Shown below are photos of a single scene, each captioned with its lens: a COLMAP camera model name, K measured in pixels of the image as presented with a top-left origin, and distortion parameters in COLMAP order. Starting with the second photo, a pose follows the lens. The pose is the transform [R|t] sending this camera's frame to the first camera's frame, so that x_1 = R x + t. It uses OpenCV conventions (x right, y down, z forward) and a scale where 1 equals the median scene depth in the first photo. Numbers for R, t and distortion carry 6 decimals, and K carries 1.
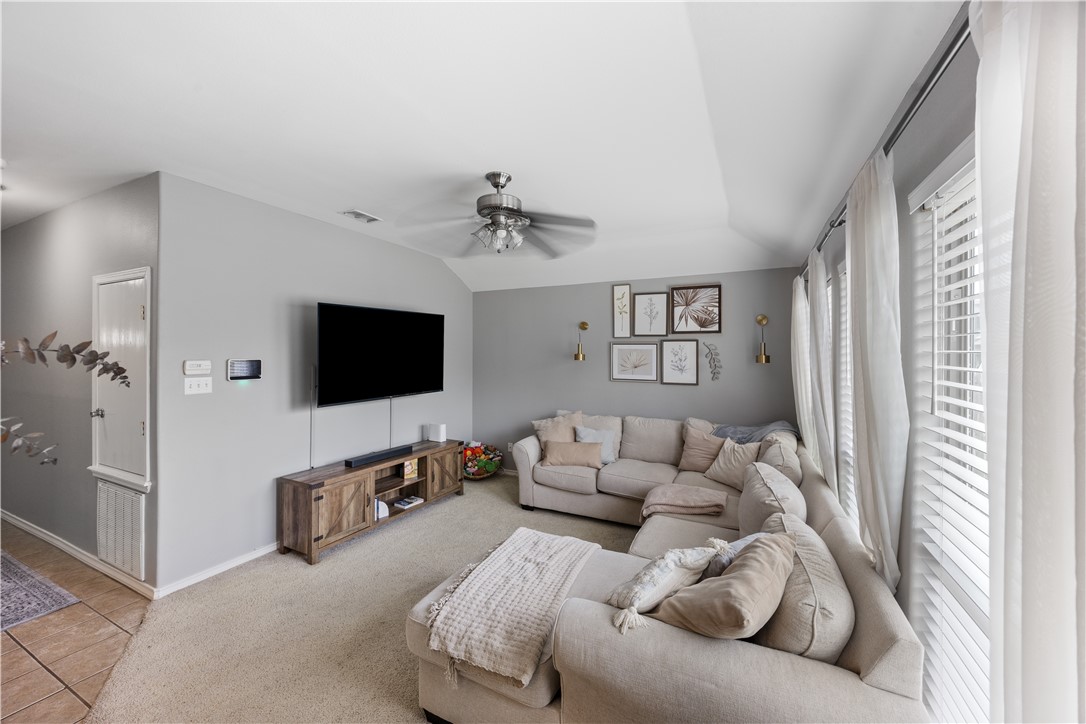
lens RADIAL K [[418.4, 0, 543.2], [0, 418.4, 351.8], [0, 0, 1]] dist [-0.001899, -0.000172]
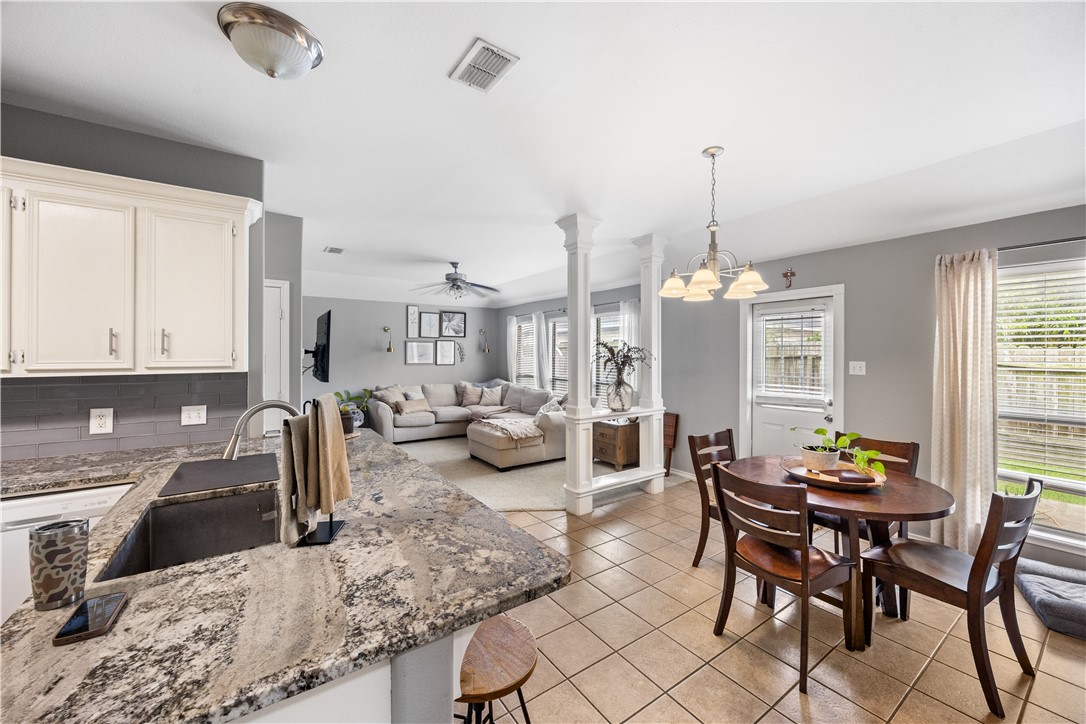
lens RADIAL K [[418.4, 0, 550.3], [0, 418.4, 358.6], [0, 0, 1]] dist [-0.001899, -0.000172]
pose [[0.480428, -0.012855, 0.876940, -1.044342], [-0.002342, 0.999870, 0.015940, 0.020043], [-0.877031, -0.009711, 0.480335, -0.270309]]
